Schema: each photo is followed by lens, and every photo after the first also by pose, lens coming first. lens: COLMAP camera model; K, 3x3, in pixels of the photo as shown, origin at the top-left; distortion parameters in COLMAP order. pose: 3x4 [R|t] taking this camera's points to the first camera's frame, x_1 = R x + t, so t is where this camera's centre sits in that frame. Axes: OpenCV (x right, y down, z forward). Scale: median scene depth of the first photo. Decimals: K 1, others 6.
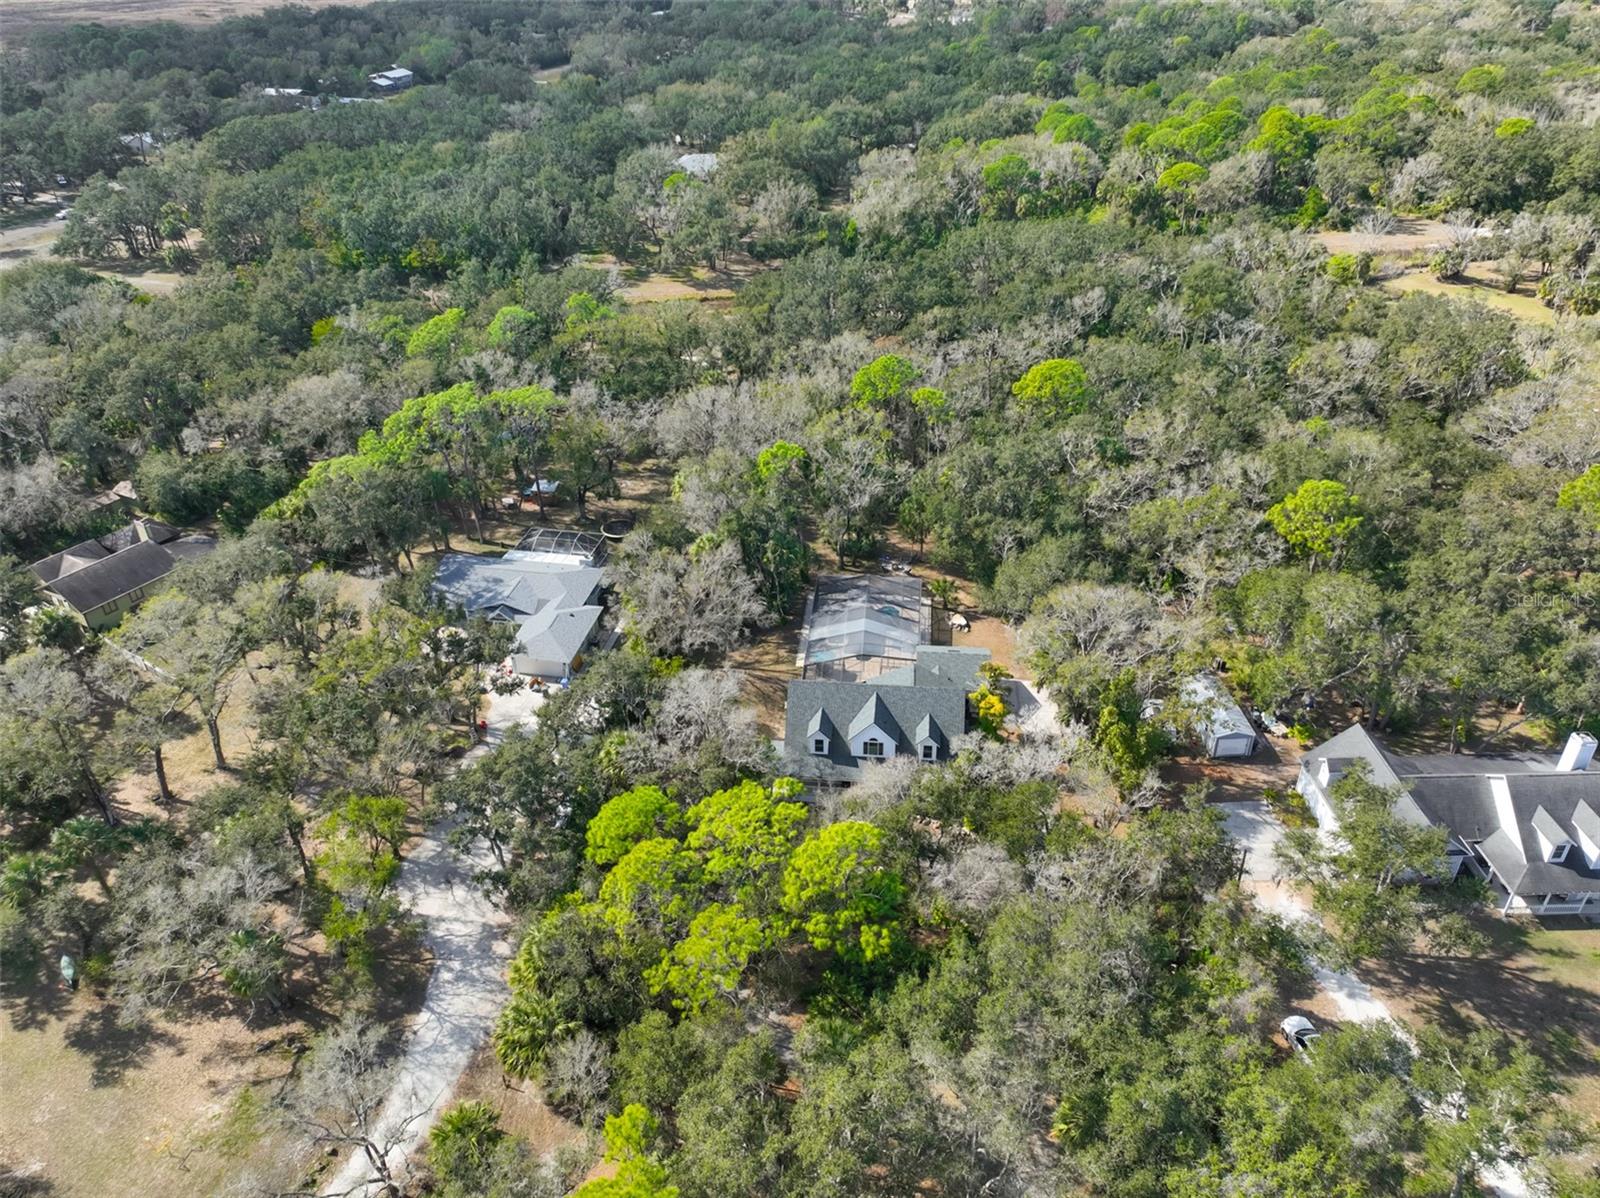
lens RADIAL K [[1118.4, 0, 805.7], [0, 1118.4, 596.5], [0, 0, 1]] dist [0.003453, 0.010581]
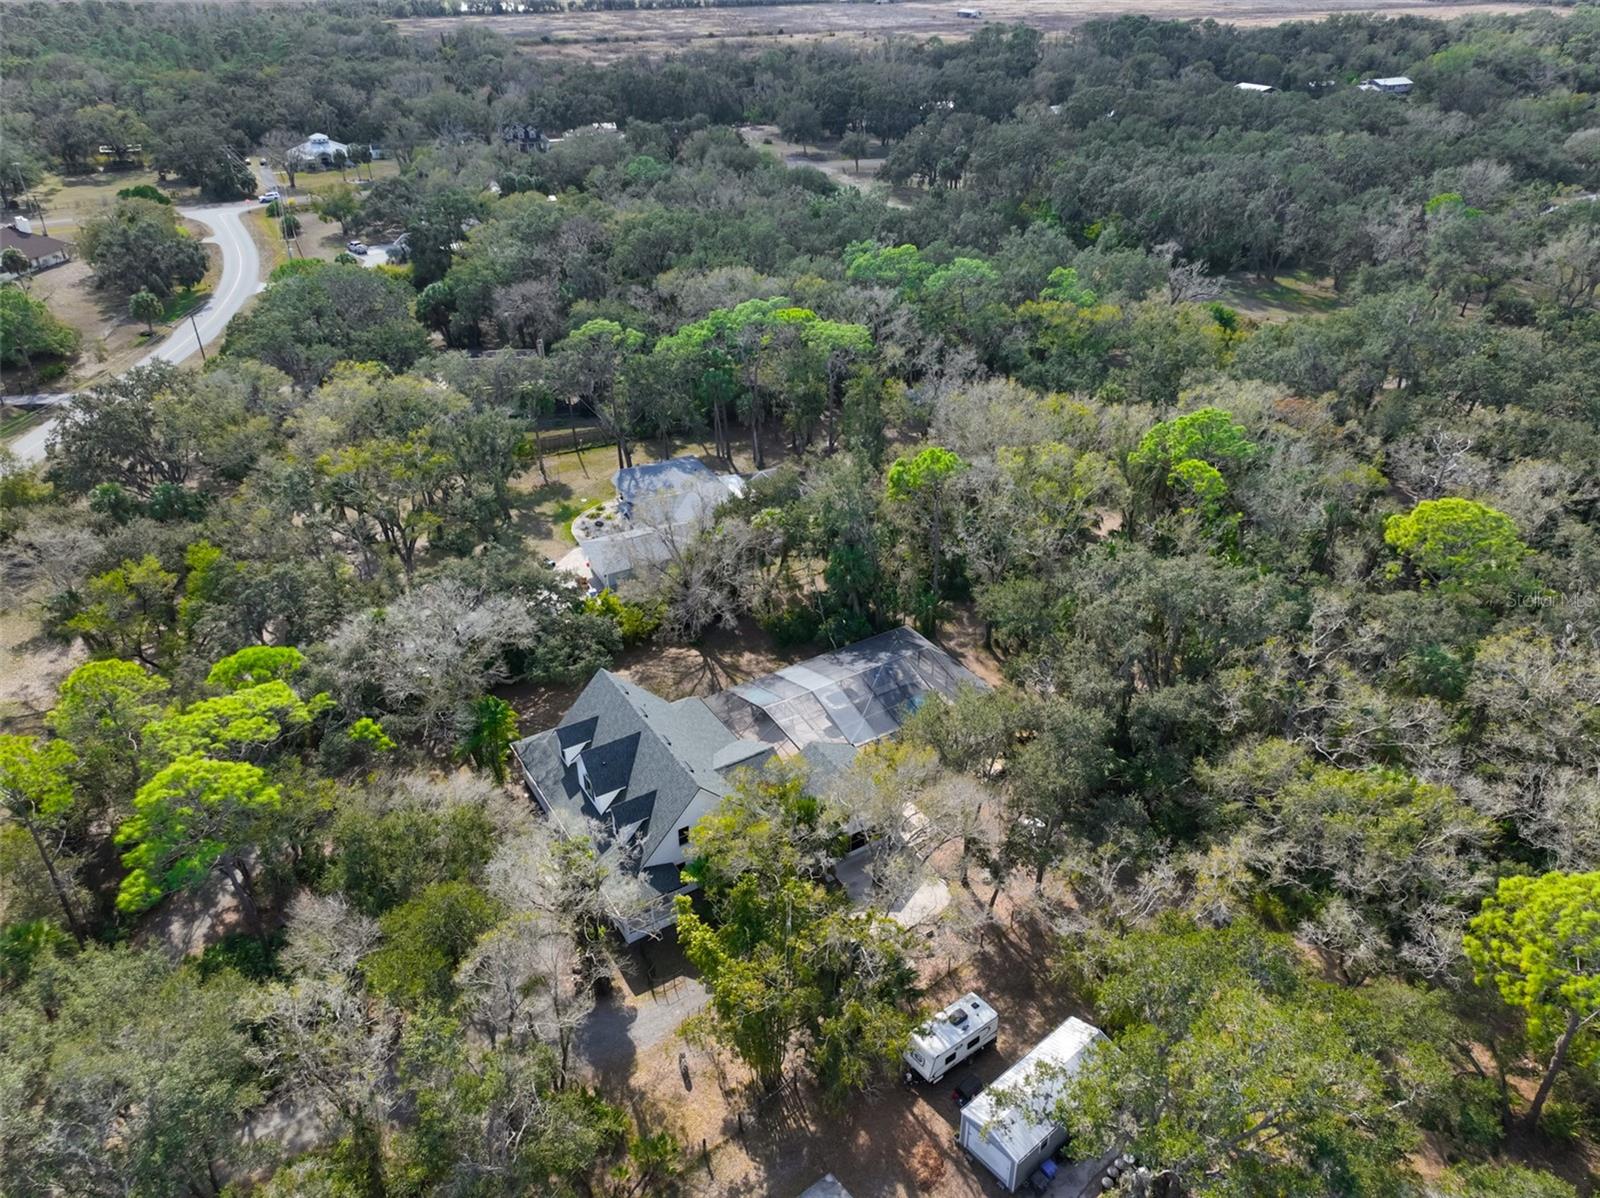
lens RADIAL K [[1118.4, 0, 805.7], [0, 1118.4, 596.5], [0, 0, 1]] dist [0.003453, 0.010581]
pose [[0.608171, 0.403519, -0.683594, 0.521275], [-0.420292, 0.894236, 0.153938, -0.135909], [0.673411, 0.193688, 0.713444, 0.437980]]
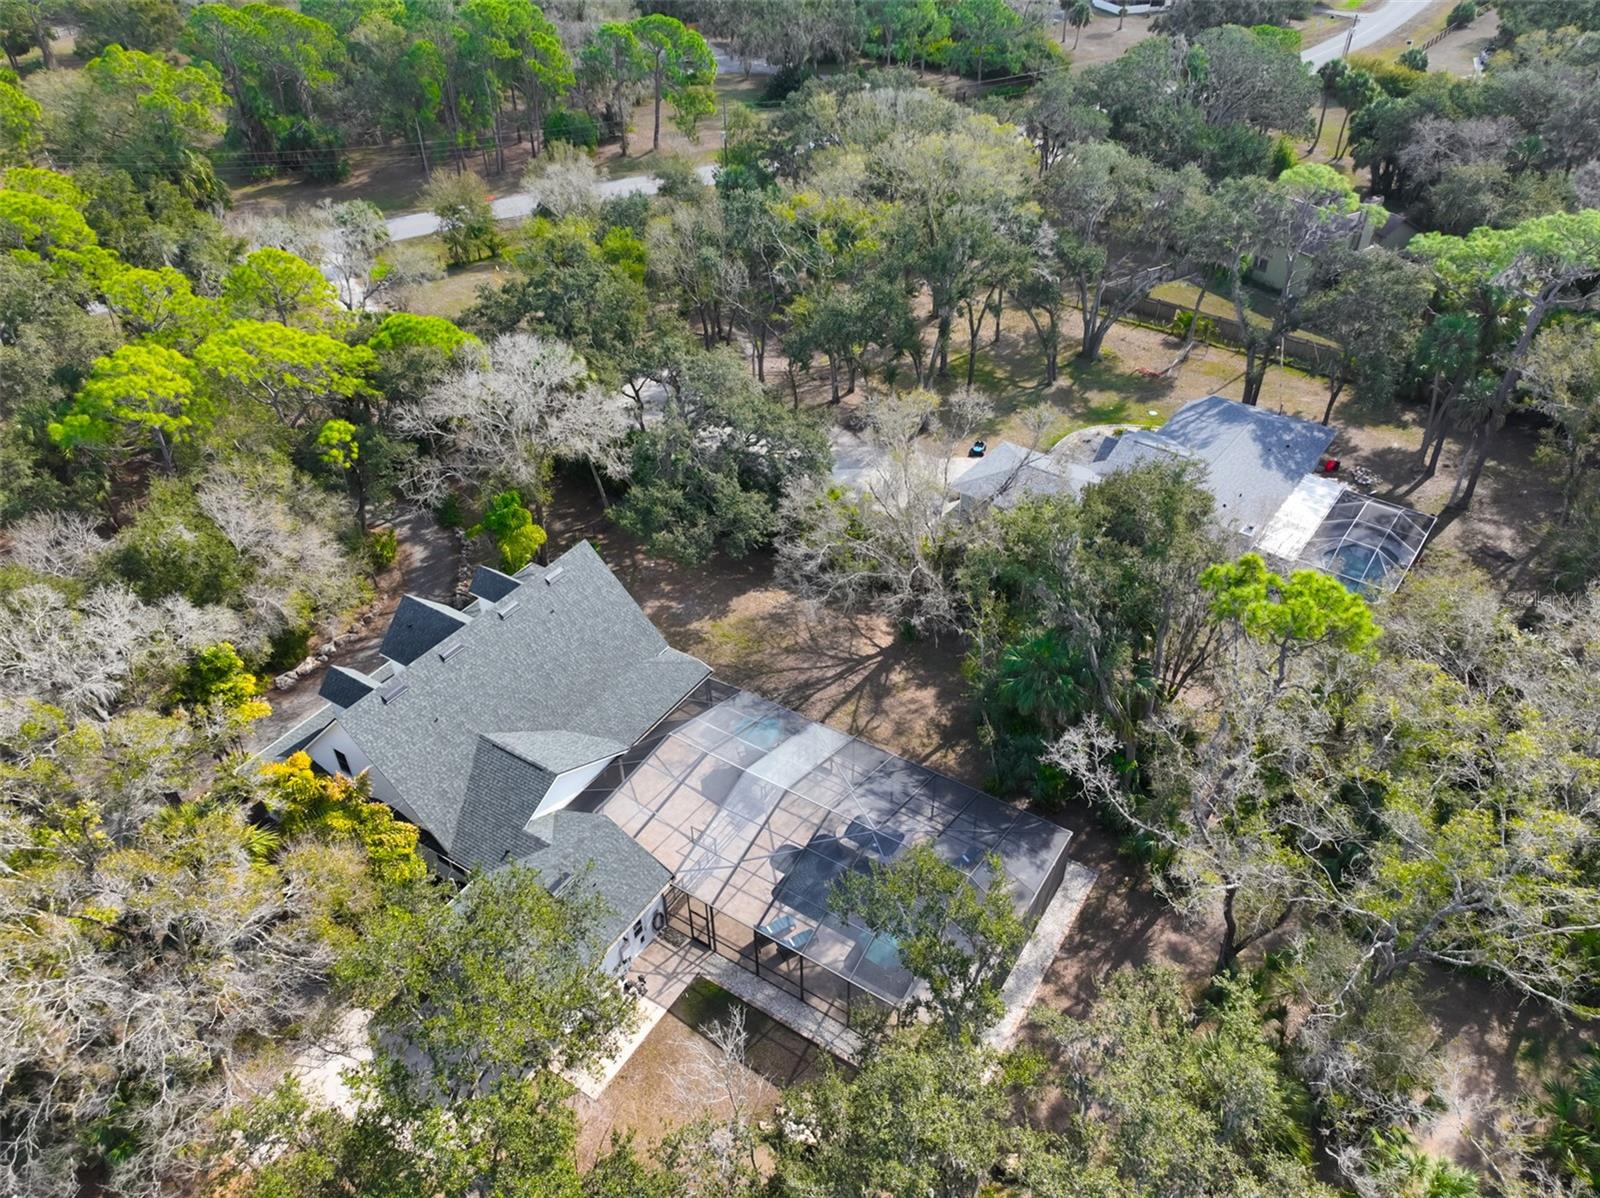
lens RADIAL K [[1118.4, 0, 805.7], [0, 1118.4, 596.5], [0, 0, 1]] dist [0.003453, 0.010581]
pose [[-0.455752, 0.551493, -0.698675, 0.304489], [-0.461588, 0.524710, 0.715273, -0.321801], [0.761070, 0.648487, 0.015425, 0.936833]]
